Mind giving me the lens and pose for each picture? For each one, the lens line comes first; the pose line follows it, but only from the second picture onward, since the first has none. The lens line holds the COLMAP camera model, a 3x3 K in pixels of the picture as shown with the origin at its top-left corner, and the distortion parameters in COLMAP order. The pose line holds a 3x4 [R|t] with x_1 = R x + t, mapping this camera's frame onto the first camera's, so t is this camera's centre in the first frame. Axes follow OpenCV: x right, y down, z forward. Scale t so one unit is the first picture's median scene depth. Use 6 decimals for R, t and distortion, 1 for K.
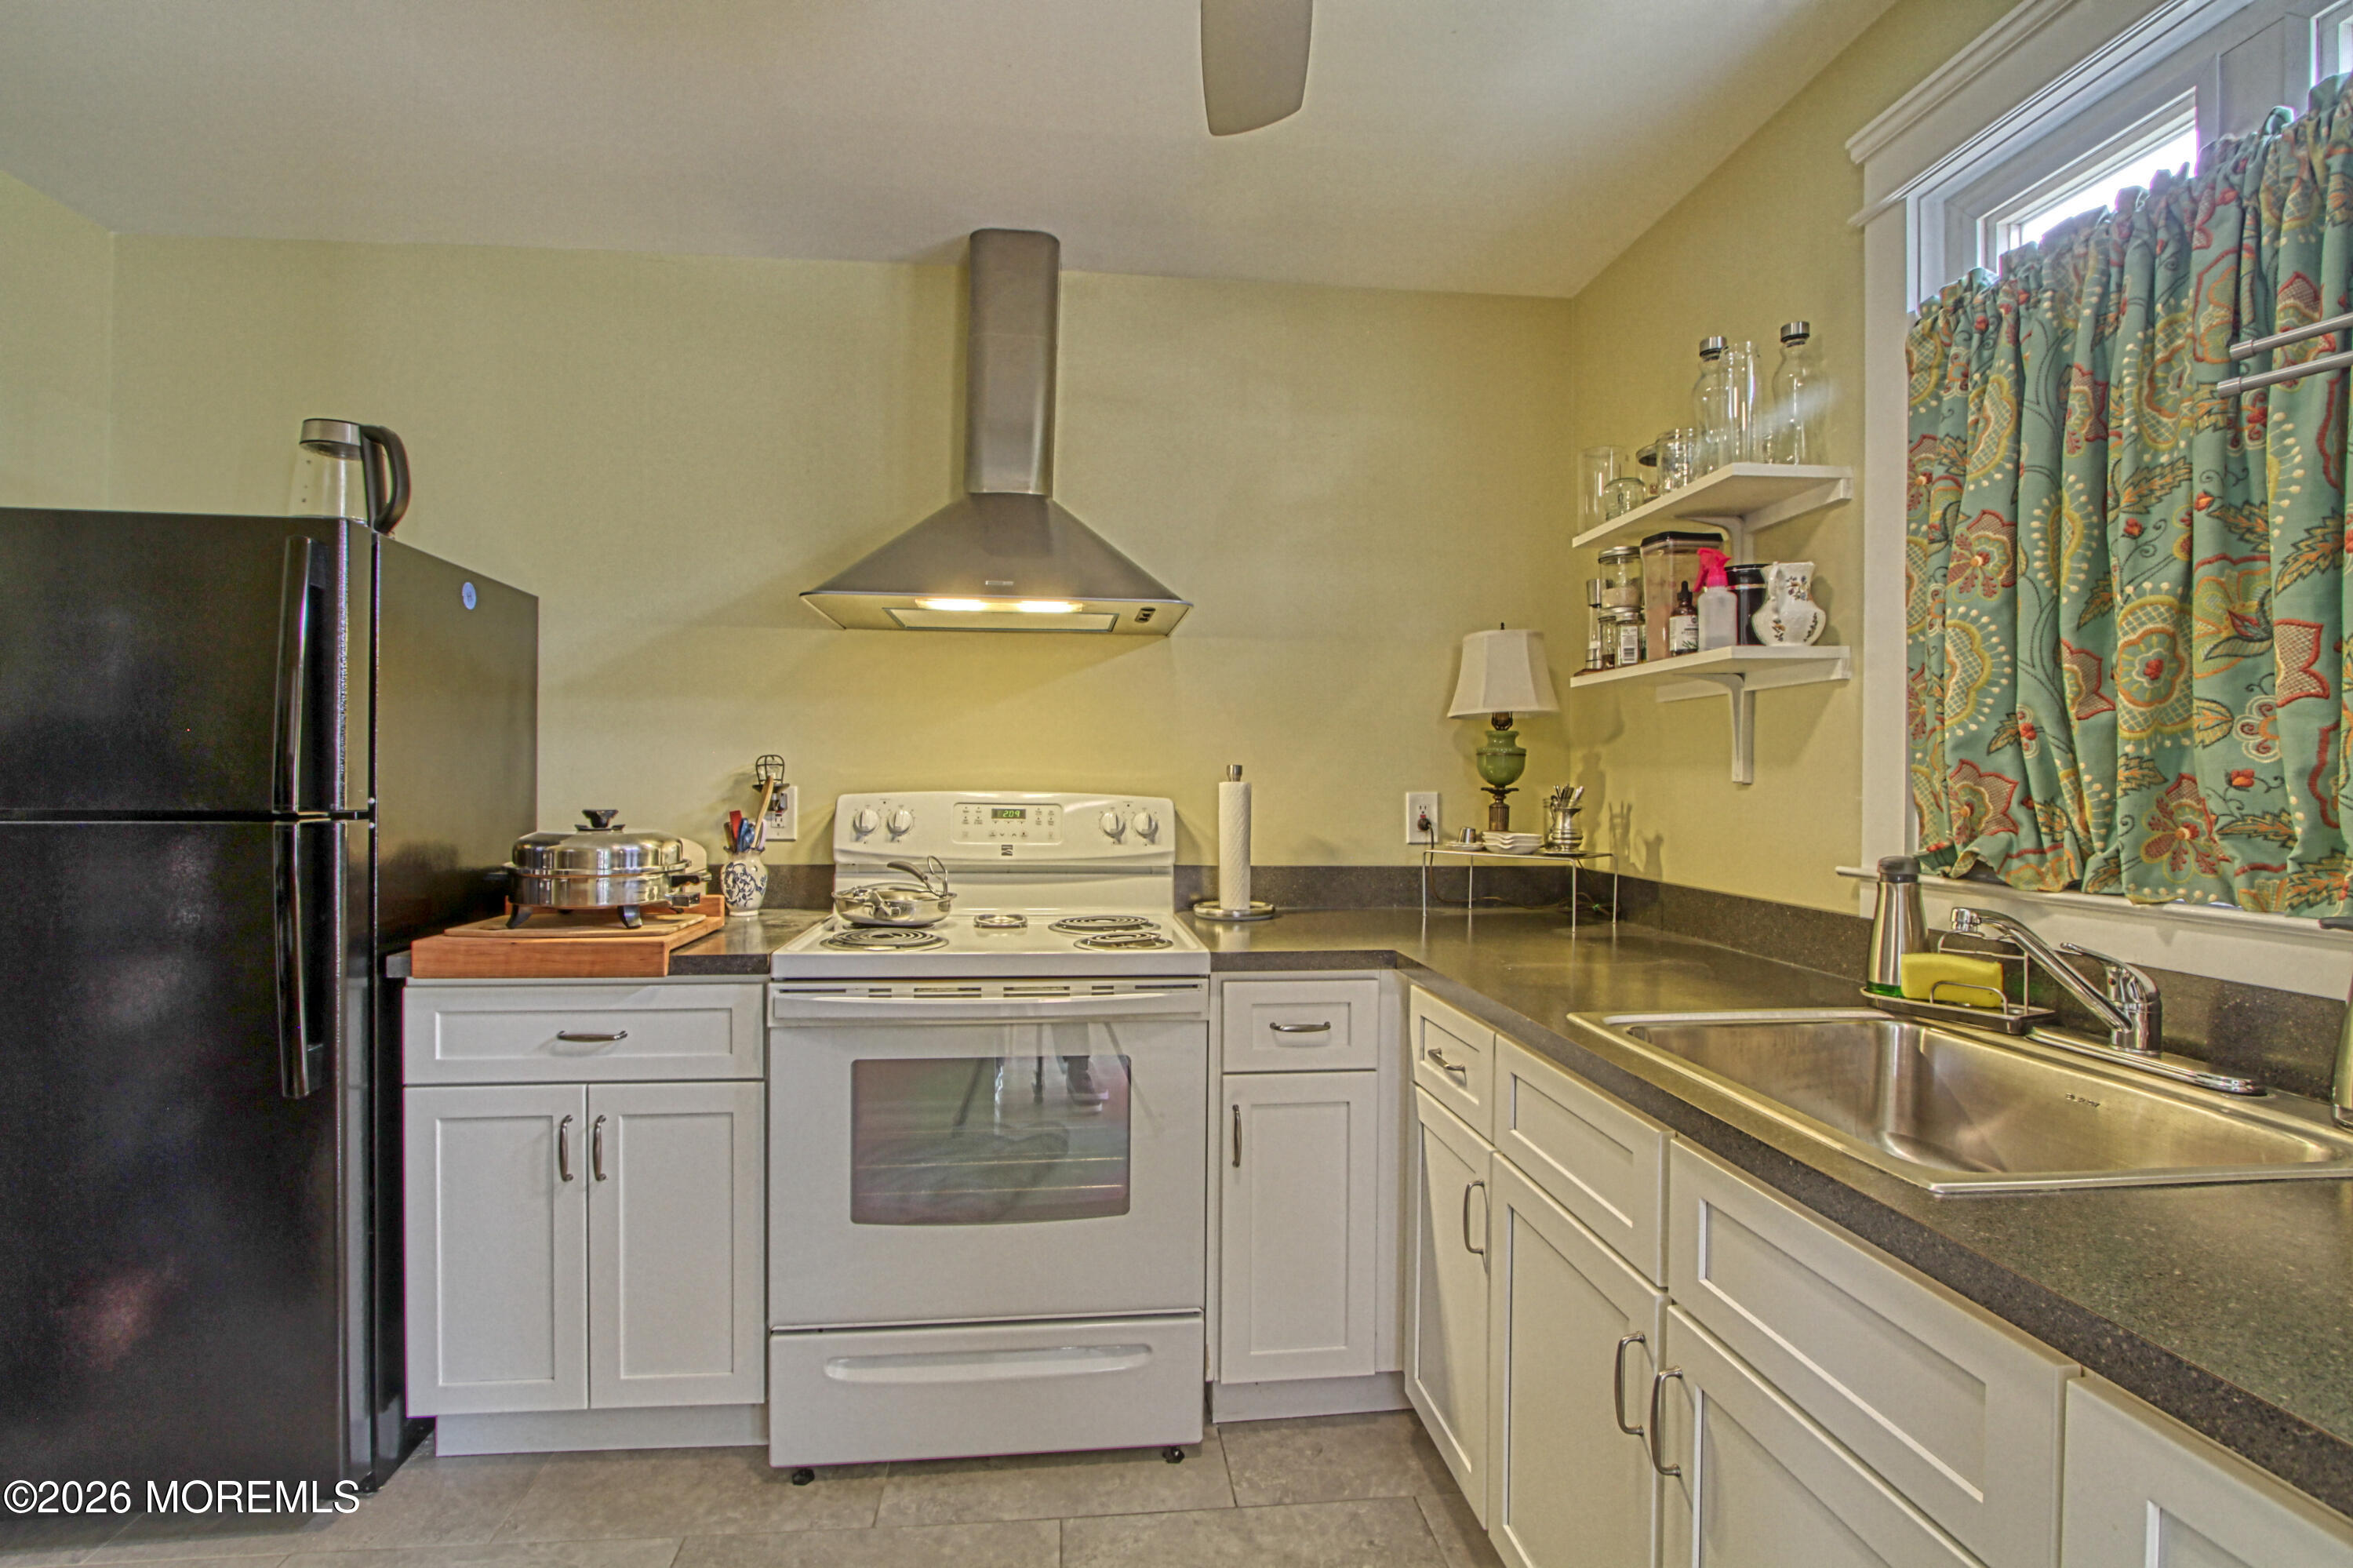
lens RADIAL K [[1115.5, 0, 1176.5], [0, 1115.5, 784.0], [0, 0, 1]] dist [0.000472, 0.000274]
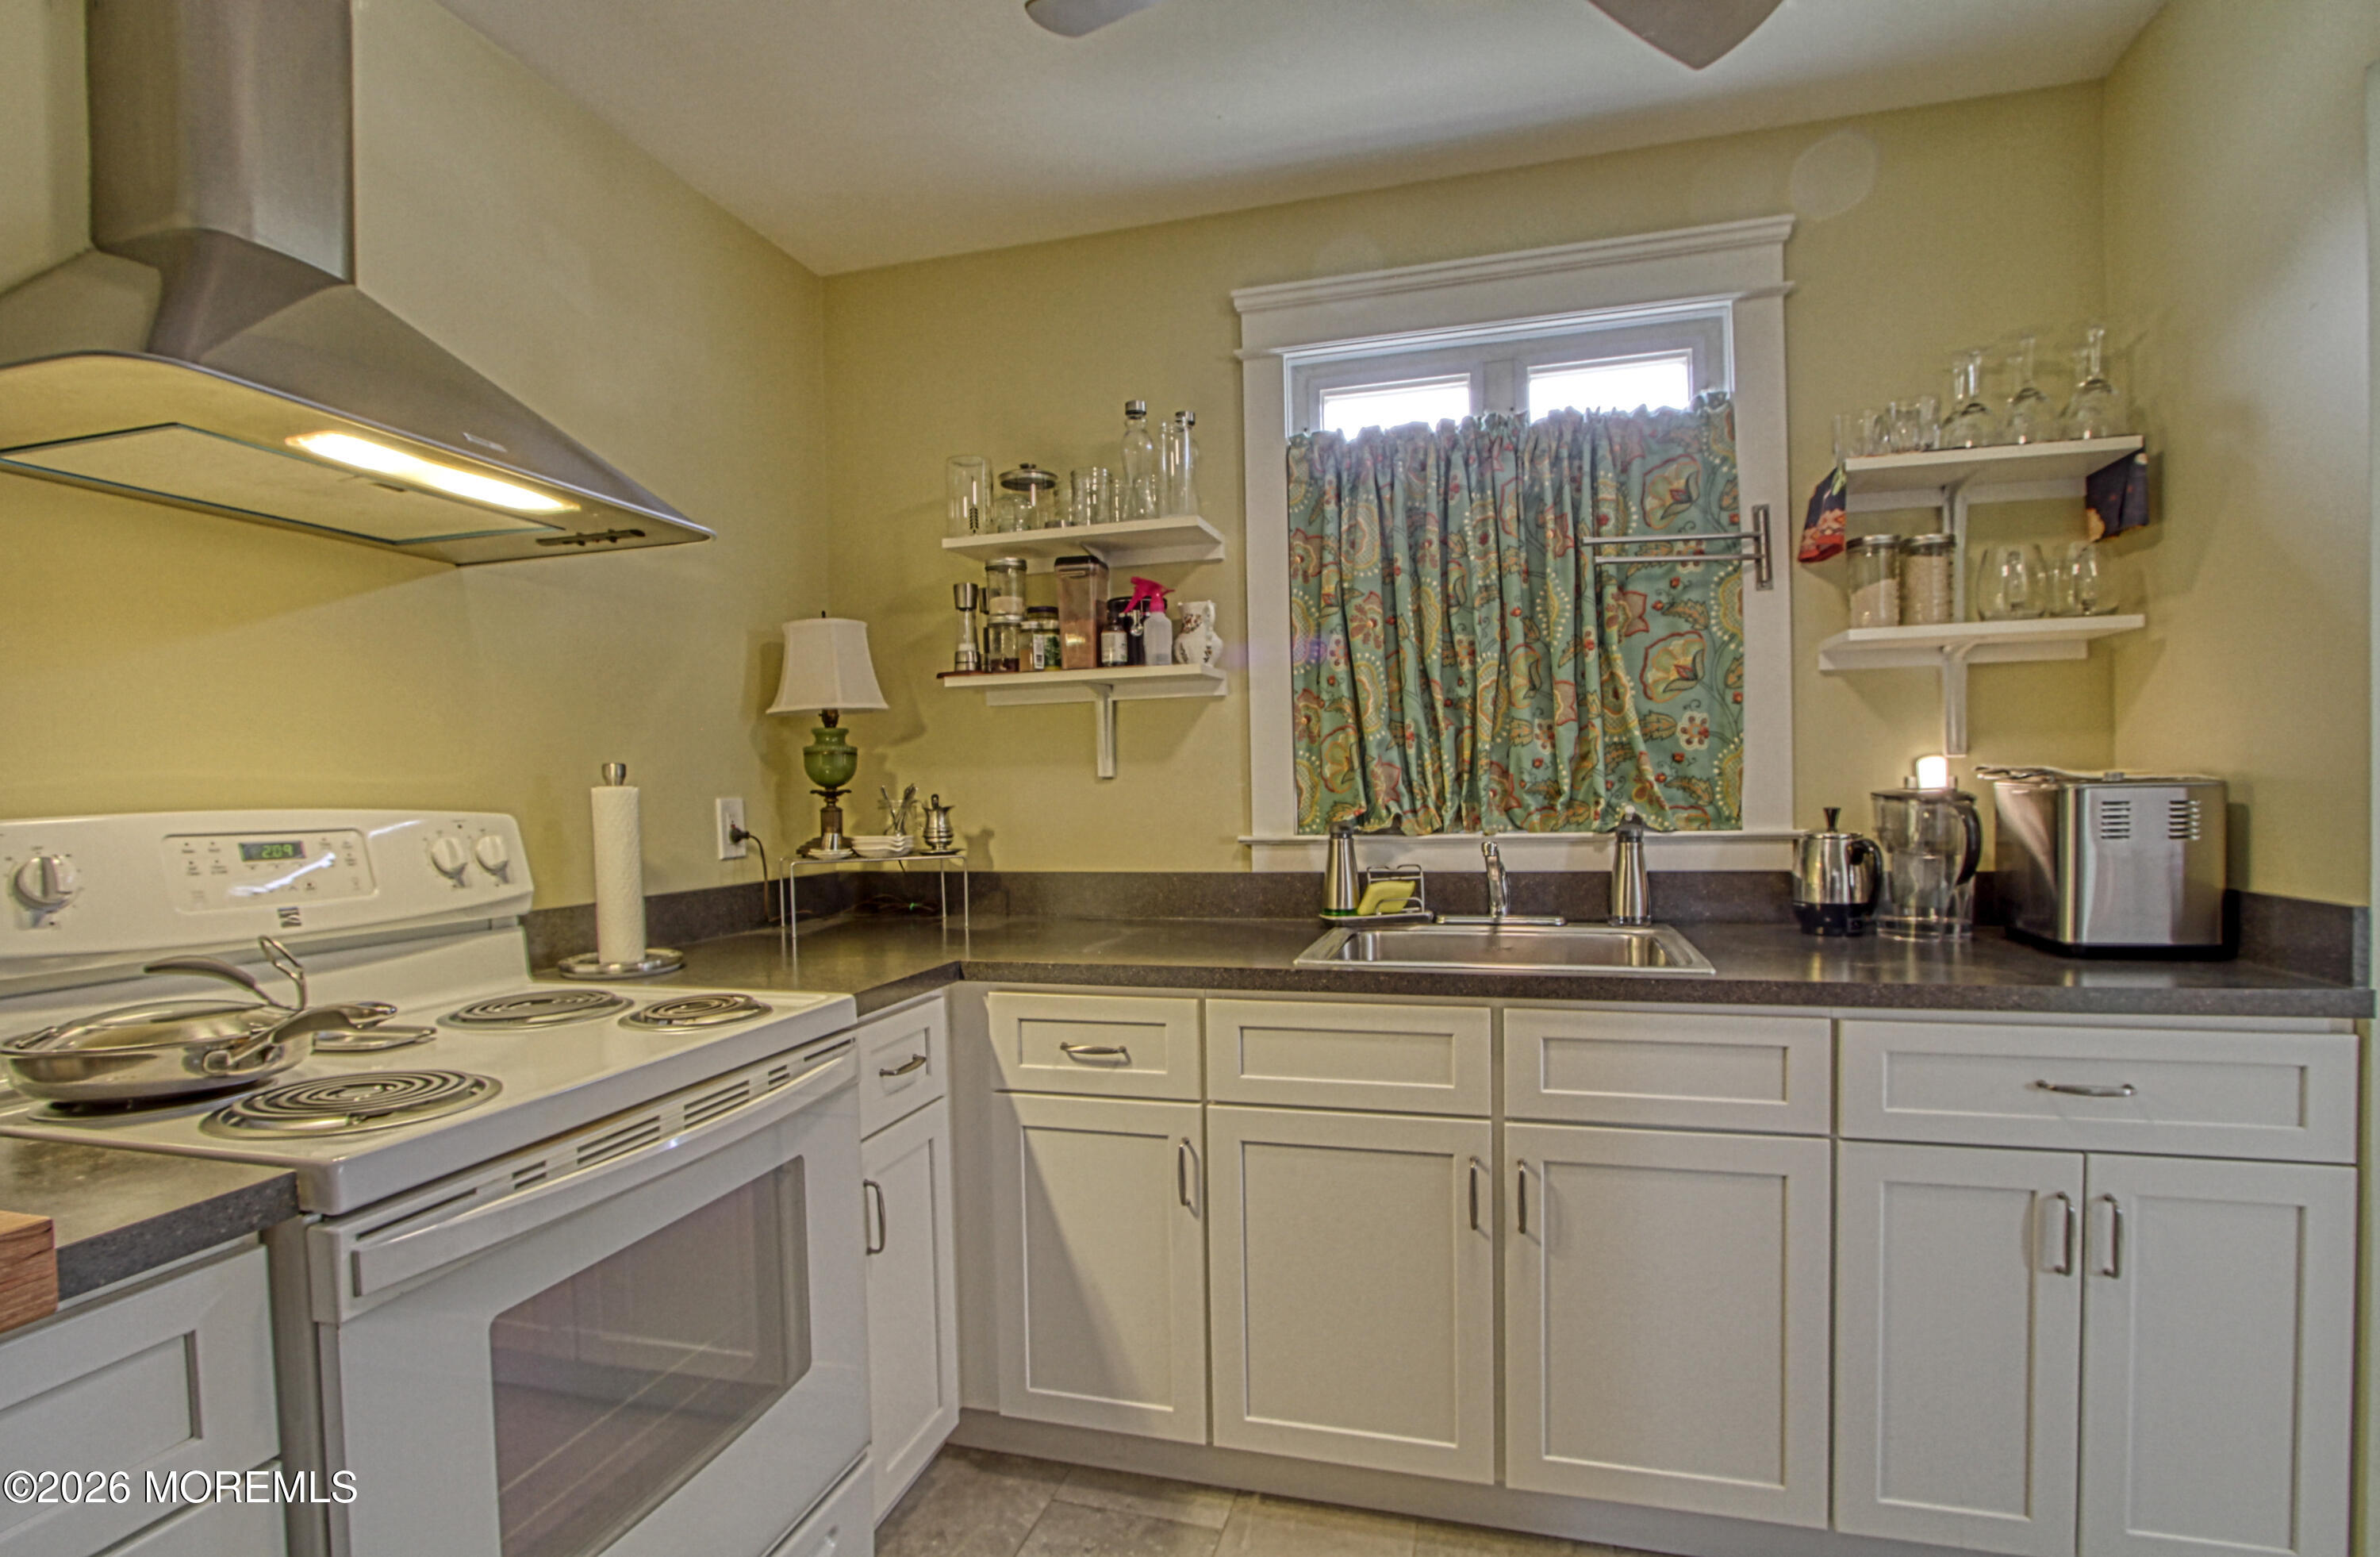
lens RADIAL K [[1153.3, 0, 1185.0], [0, 1153.3, 815.6], [0, 0, 1]] dist [-0.024704, -0.000031]
pose [[0.379867, -0.036829, 0.924308, -0.520991], [0.027994, 0.999207, 0.028309, 0.006457], [-0.924618, 0.015122, 0.380596, 0.395994]]
